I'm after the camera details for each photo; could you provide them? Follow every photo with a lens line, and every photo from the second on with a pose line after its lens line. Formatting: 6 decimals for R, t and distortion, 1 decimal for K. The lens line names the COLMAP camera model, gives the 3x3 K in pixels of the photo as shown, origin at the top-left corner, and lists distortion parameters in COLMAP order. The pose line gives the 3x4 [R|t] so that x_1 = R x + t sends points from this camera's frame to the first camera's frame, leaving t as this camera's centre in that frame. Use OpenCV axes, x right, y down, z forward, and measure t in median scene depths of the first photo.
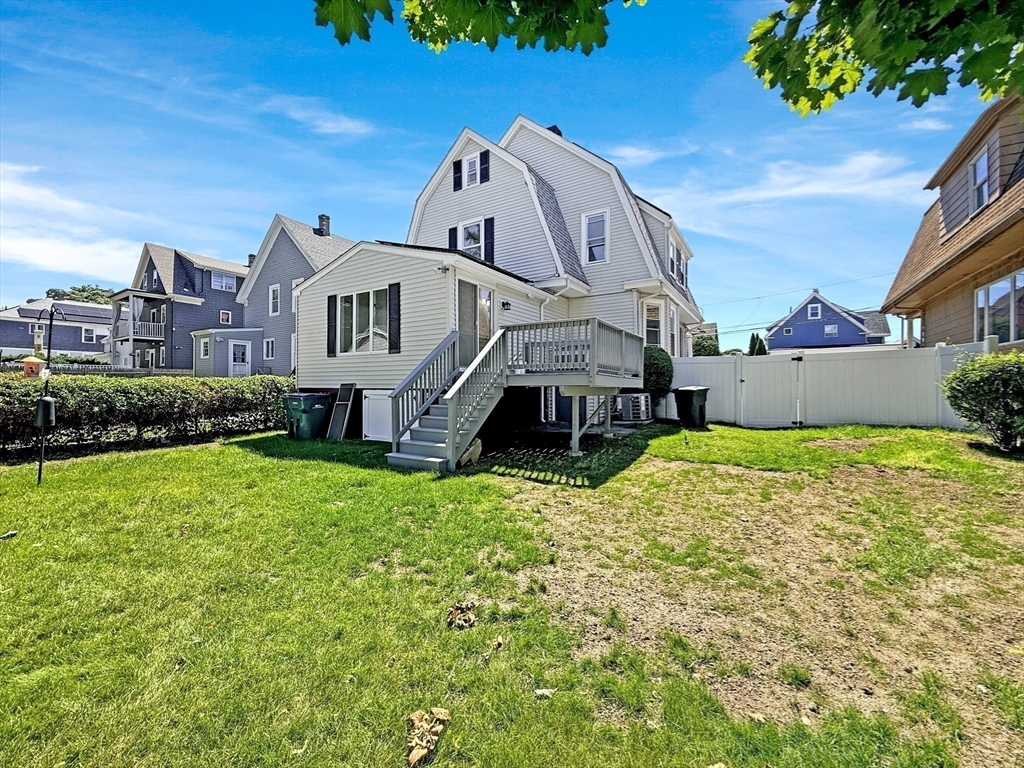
lens RADIAL K [[409.4, 0, 510.4], [0, 409.4, 382.2], [0, 0, 1]] dist [0.002463, -0.000054]
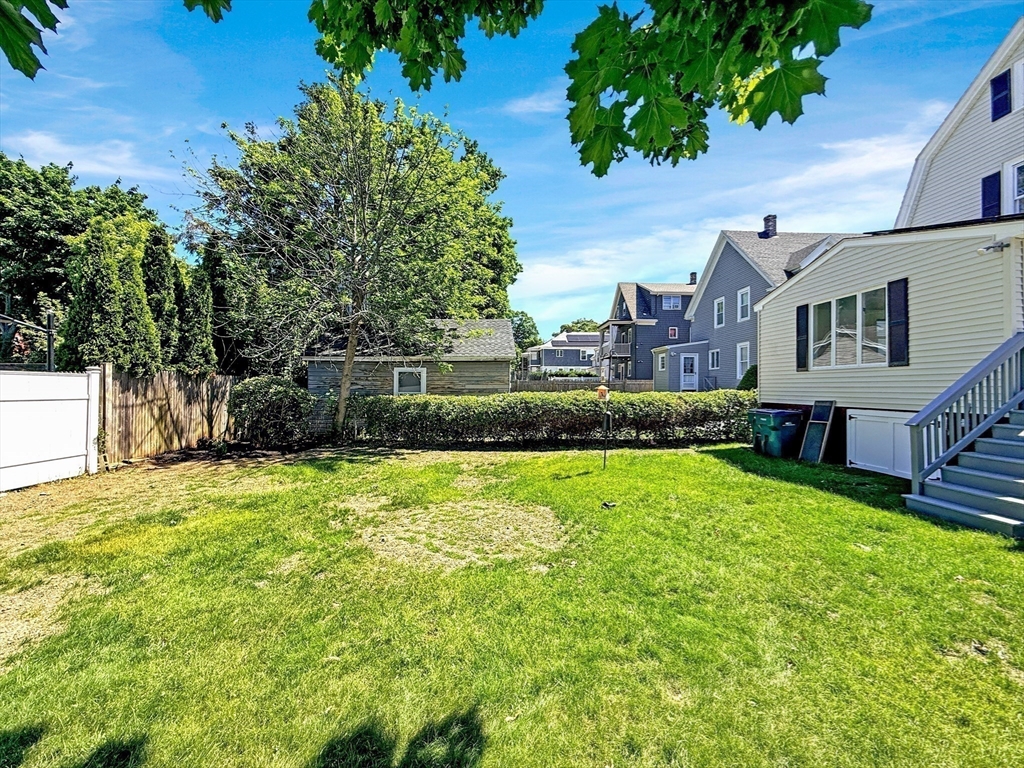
lens RADIAL K [[409.4, 0, 510.4], [0, 409.4, 382.2], [0, 0, 1]] dist [0.002463, -0.000054]
pose [[0.572196, -0.010224, -0.820053, -0.054124], [0.003212, 0.999943, -0.010225, -0.030770], [0.820110, 0.003217, 0.572196, -0.081948]]
